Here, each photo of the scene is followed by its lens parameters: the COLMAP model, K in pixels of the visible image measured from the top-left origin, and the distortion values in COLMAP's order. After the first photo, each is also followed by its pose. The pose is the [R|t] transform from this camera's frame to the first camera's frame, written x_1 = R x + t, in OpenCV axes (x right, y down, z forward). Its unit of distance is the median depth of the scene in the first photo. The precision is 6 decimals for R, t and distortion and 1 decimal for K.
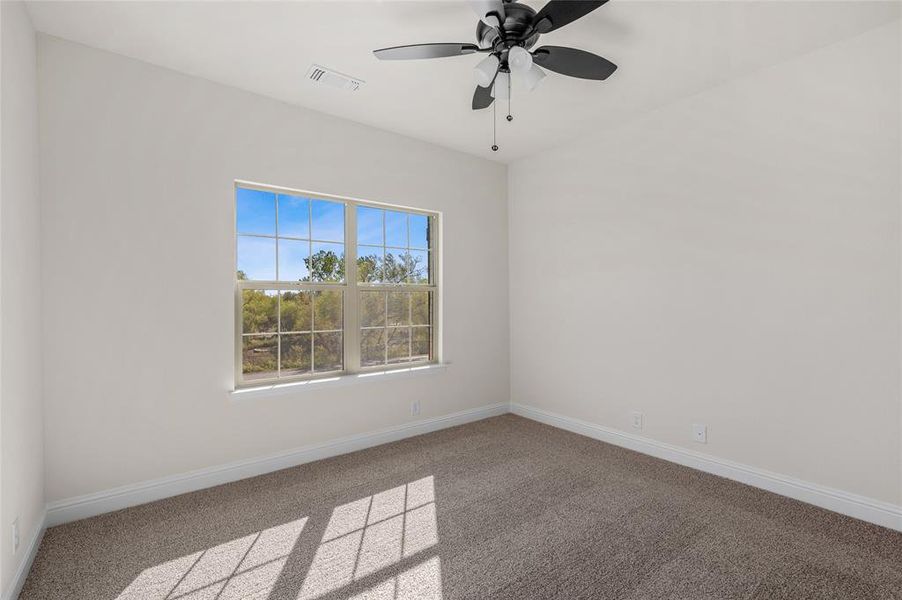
lens RADIAL K [[401.9, 0, 403.4], [0, 401.9, 292.2], [0, 0, 1]] dist [0.039678, 0.000071]
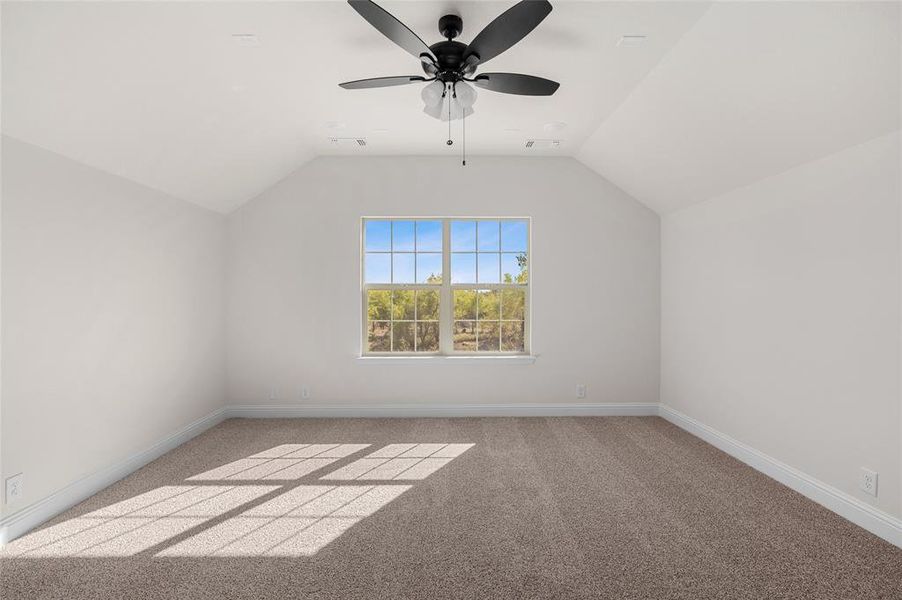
lens RADIAL K [[400.0, 0, 451.0], [0, 400.0, 300.0], [0, 0, 1]] dist [-0.000276, 0.000111]
pose [[0.811975, 0.003030, -0.583685, 0.642350], [0.002740, 0.999956, 0.009003, 0.022058], [0.583686, -0.008910, 0.811930, 0.013737]]
